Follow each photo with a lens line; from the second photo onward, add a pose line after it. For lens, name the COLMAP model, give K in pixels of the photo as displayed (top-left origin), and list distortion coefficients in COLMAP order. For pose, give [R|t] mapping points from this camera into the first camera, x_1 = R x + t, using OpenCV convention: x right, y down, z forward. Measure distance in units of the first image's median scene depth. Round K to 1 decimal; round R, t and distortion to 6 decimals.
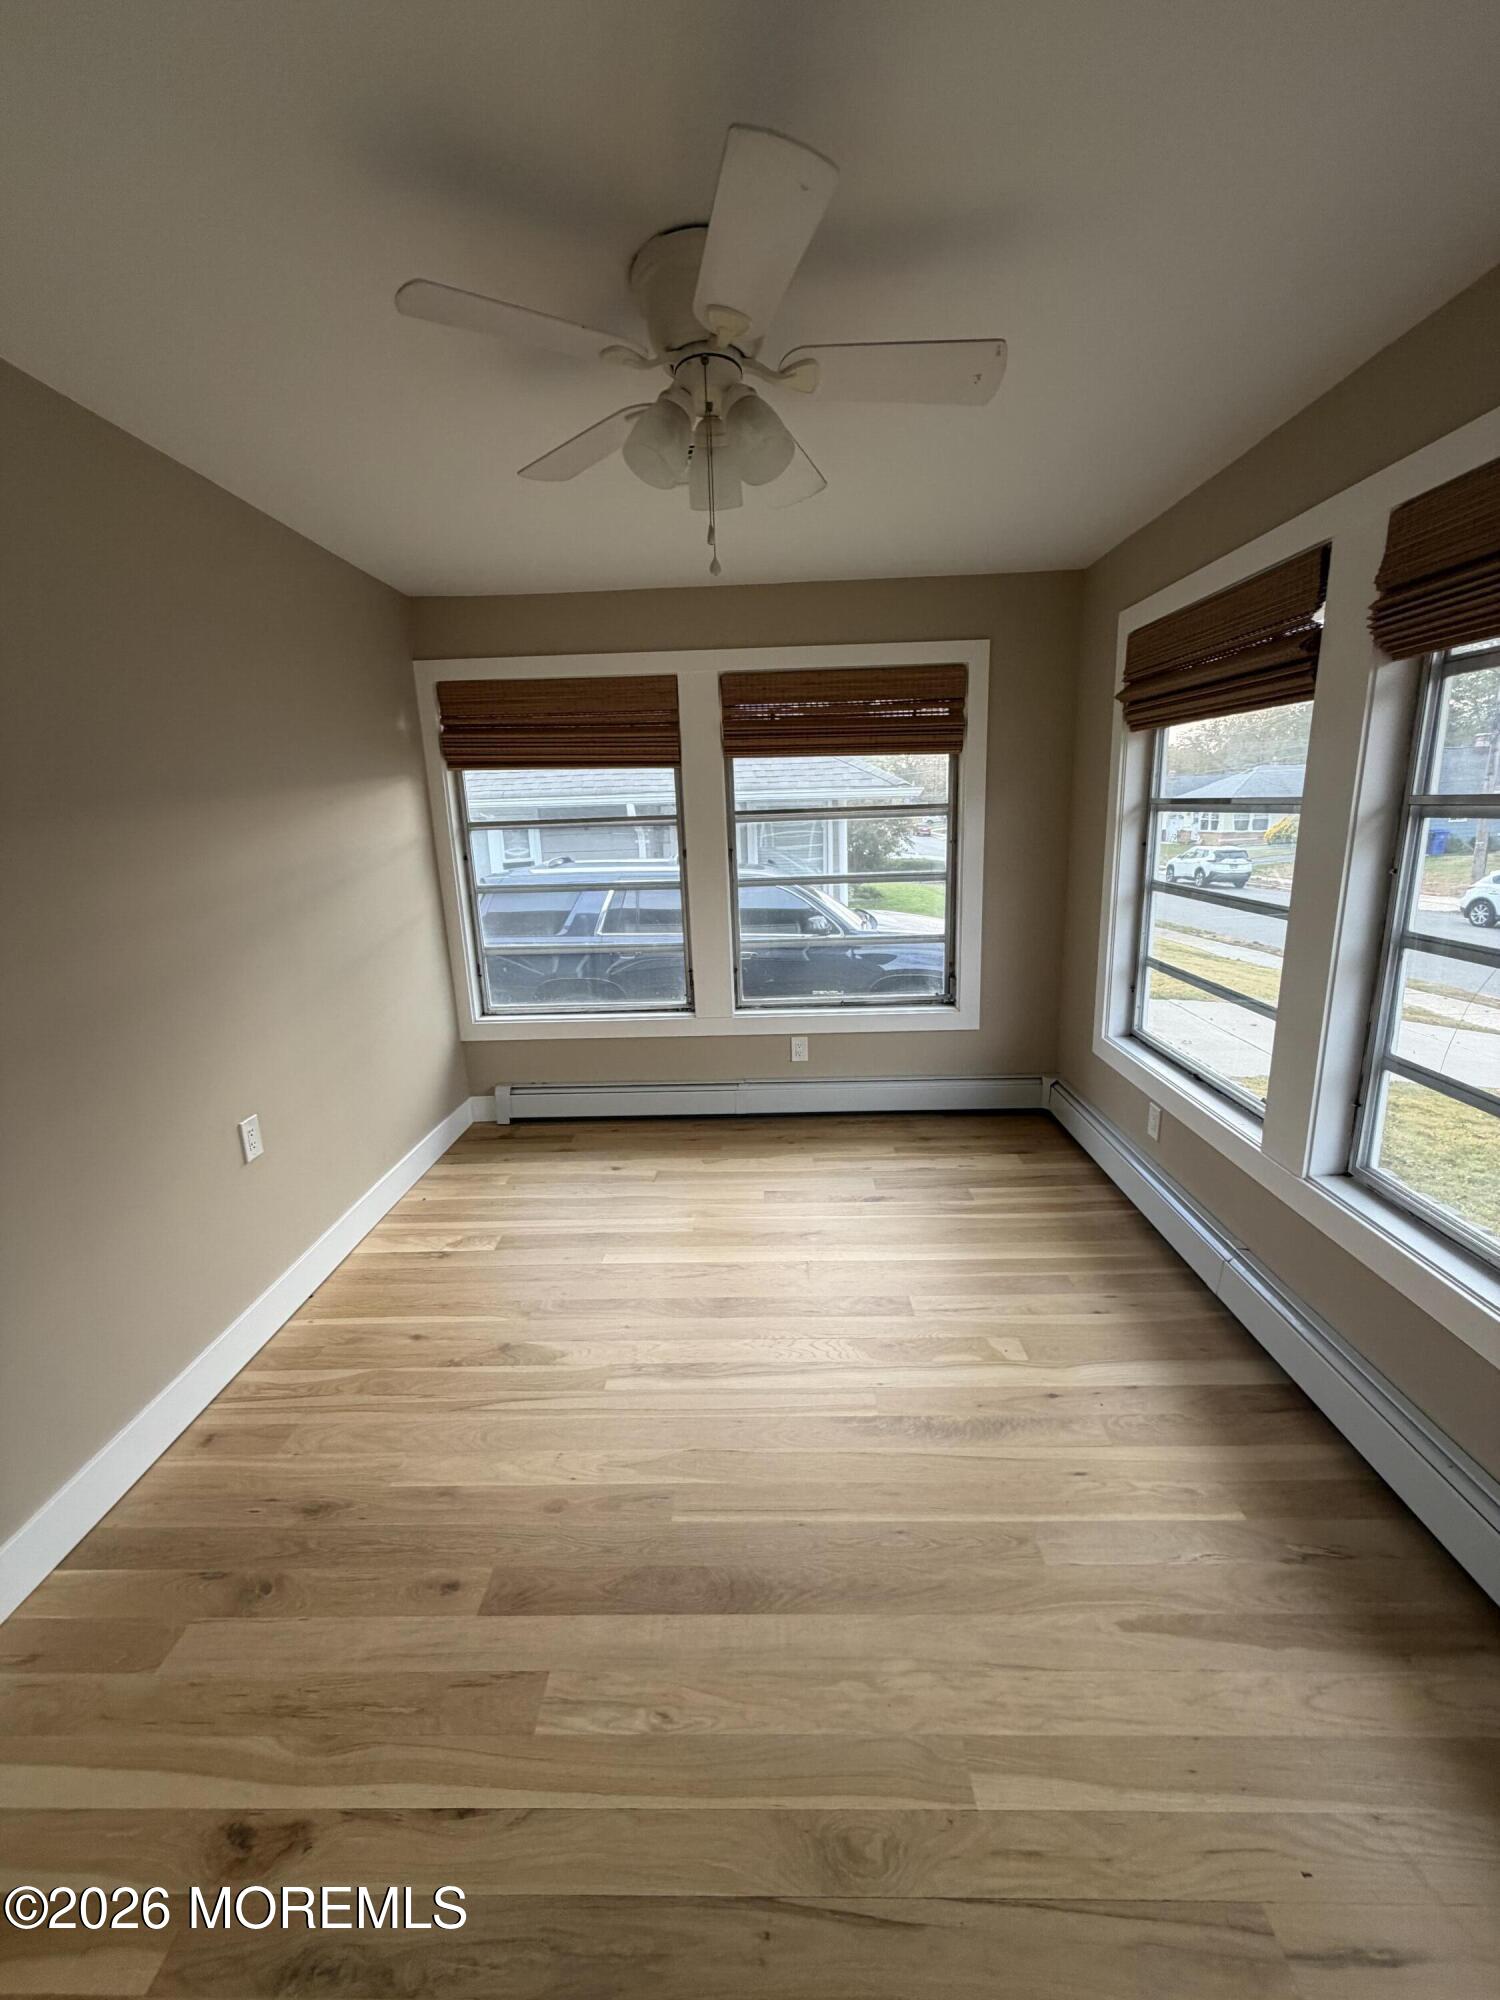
lens RADIAL K [[797.6, 0, 752.2], [0, 797.6, 991.3], [0, 0, 1]] dist [-0.001814, 0.000094]
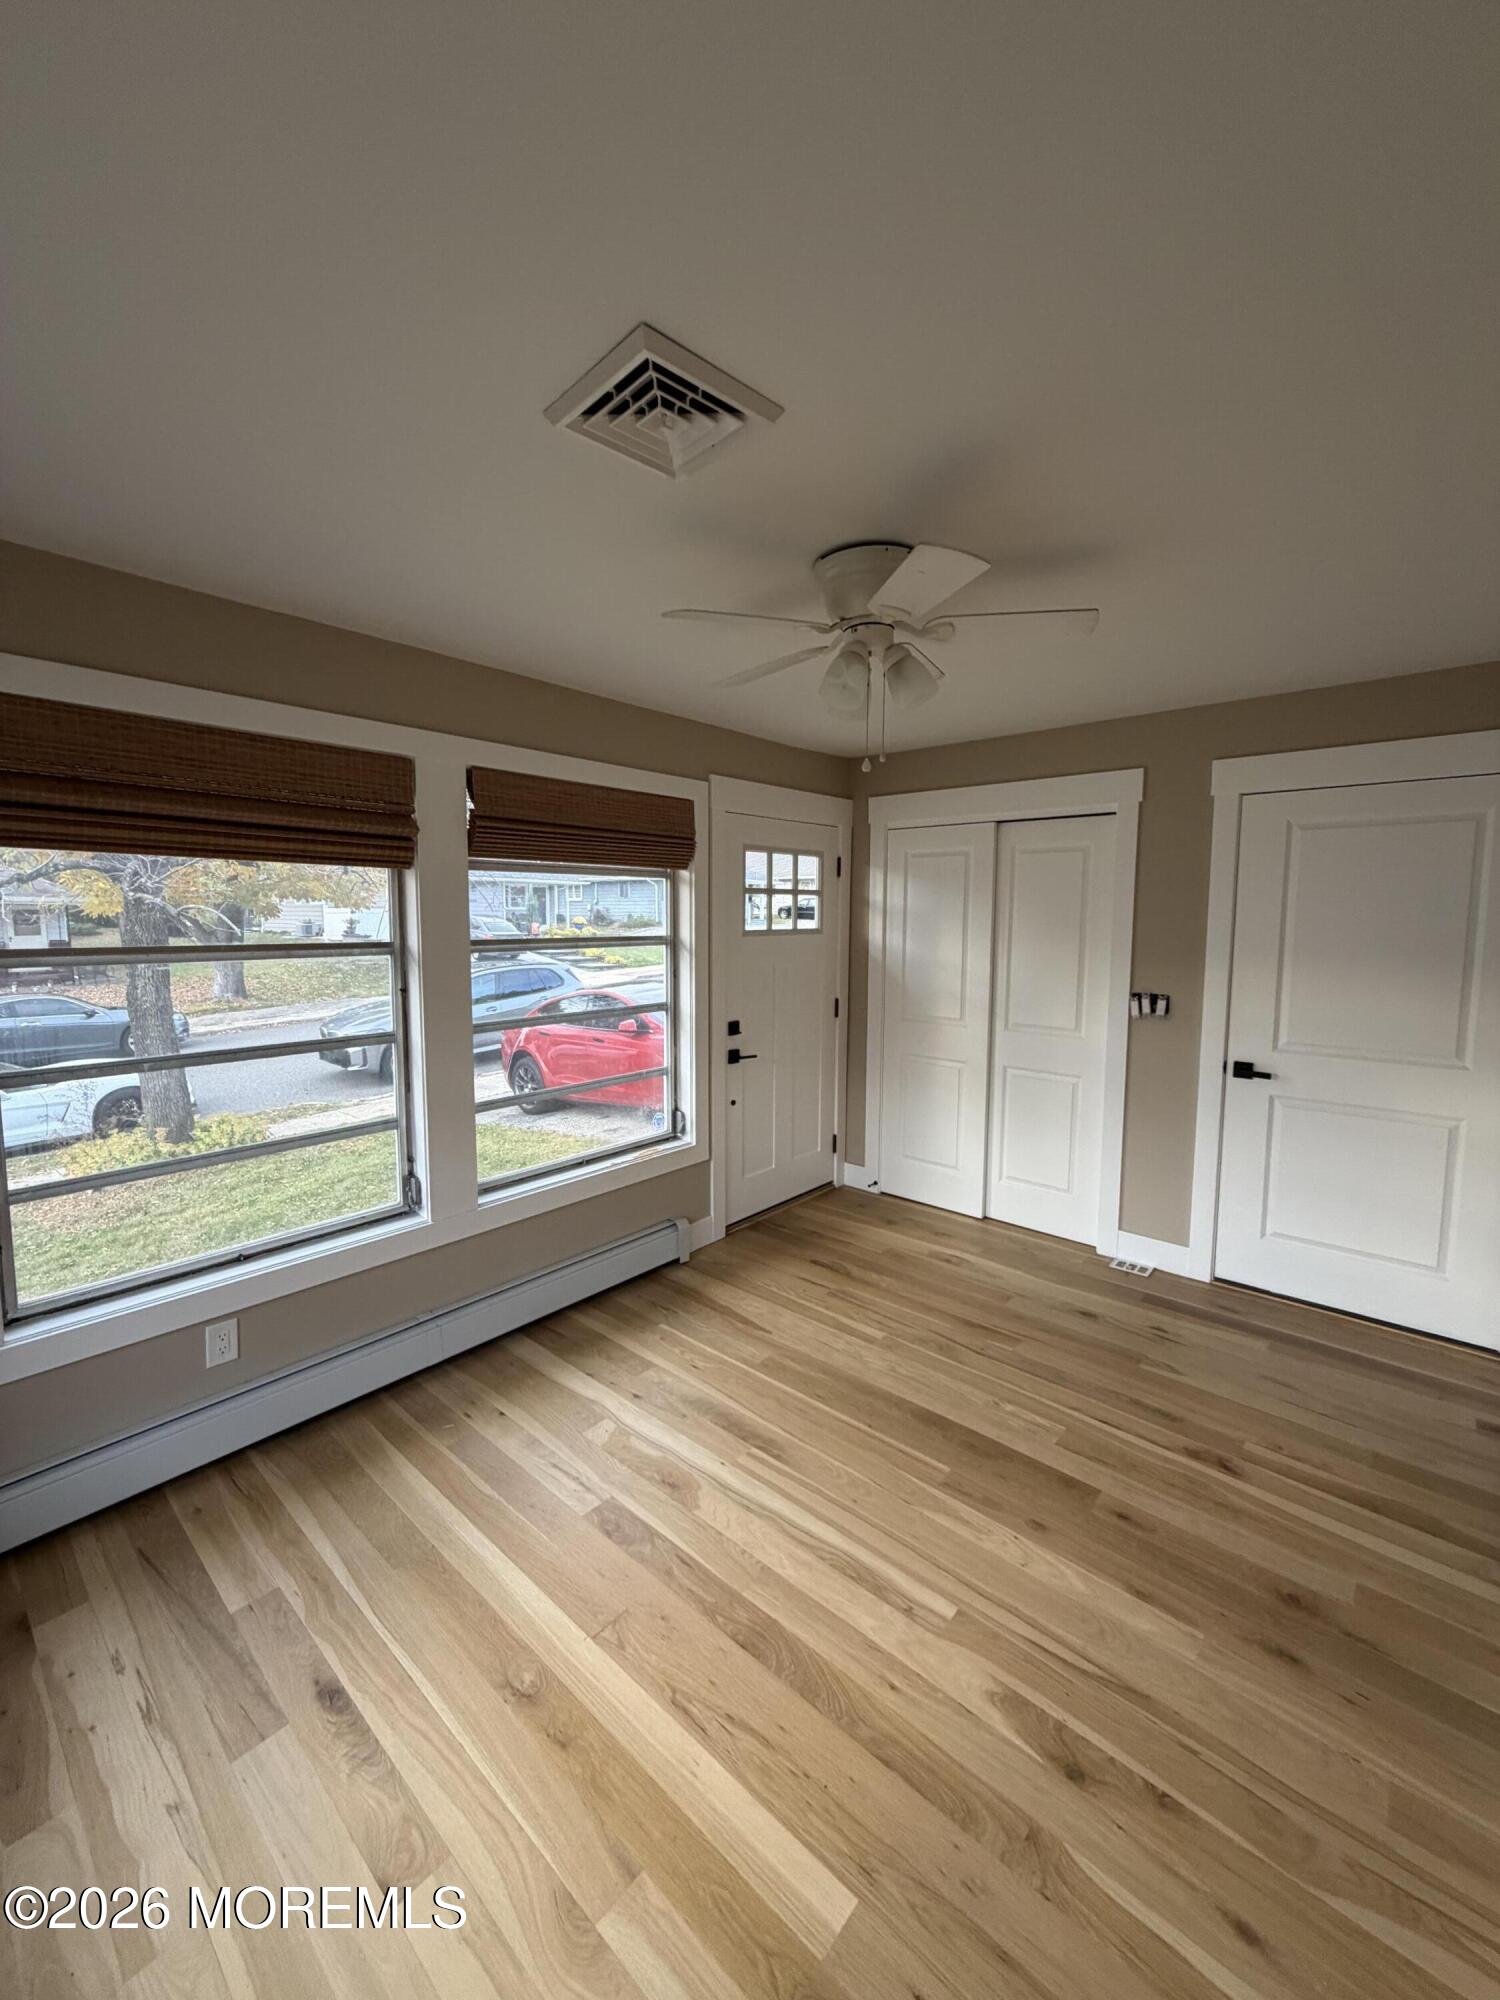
lens RADIAL K [[797.6, 0, 752.2], [0, 797.6, 991.3], [0, 0, 1]] dist [-0.001814, 0.000094]
pose [[-0.766071, -0.036197, 0.641736, -0.538606], [0.162951, 0.954858, 0.248381, -0.382859], [-0.621757, 0.294849, -0.725591, 1.552268]]
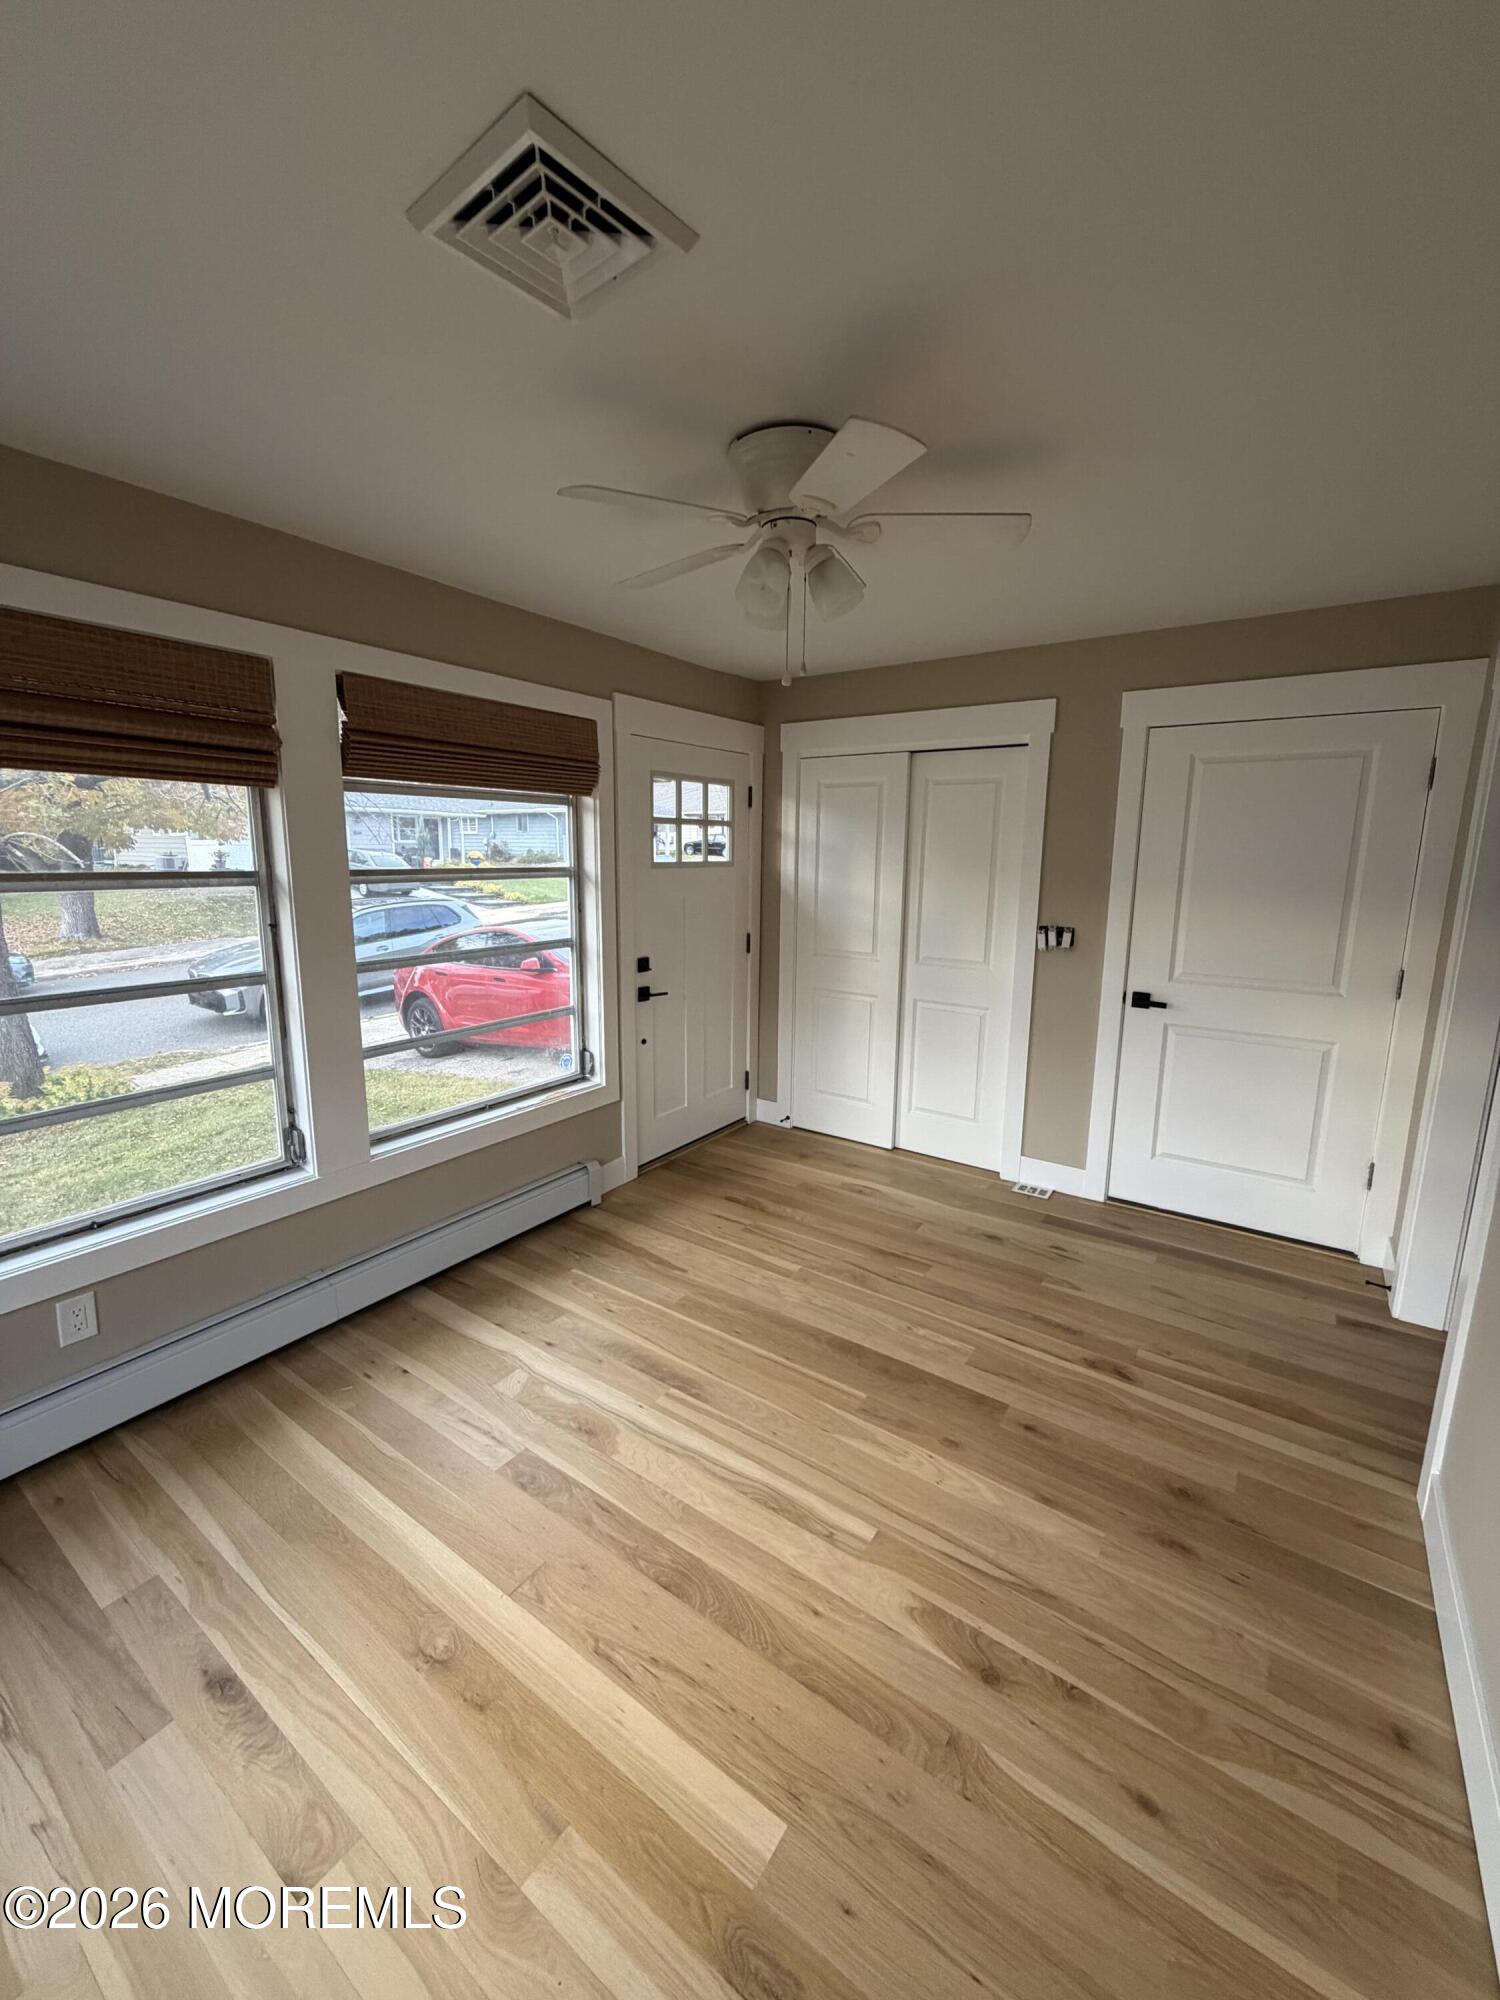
lens RADIAL K [[797.6, 0, 752.2], [0, 797.6, 991.3], [0, 0, 1]] dist [-0.001814, 0.000094]
pose [[-0.835809, -0.075365, 0.543823, -0.498393], [0.137231, 0.930413, 0.339852, -0.365540], [-0.531593, 0.358681, -0.767305, 1.520239]]
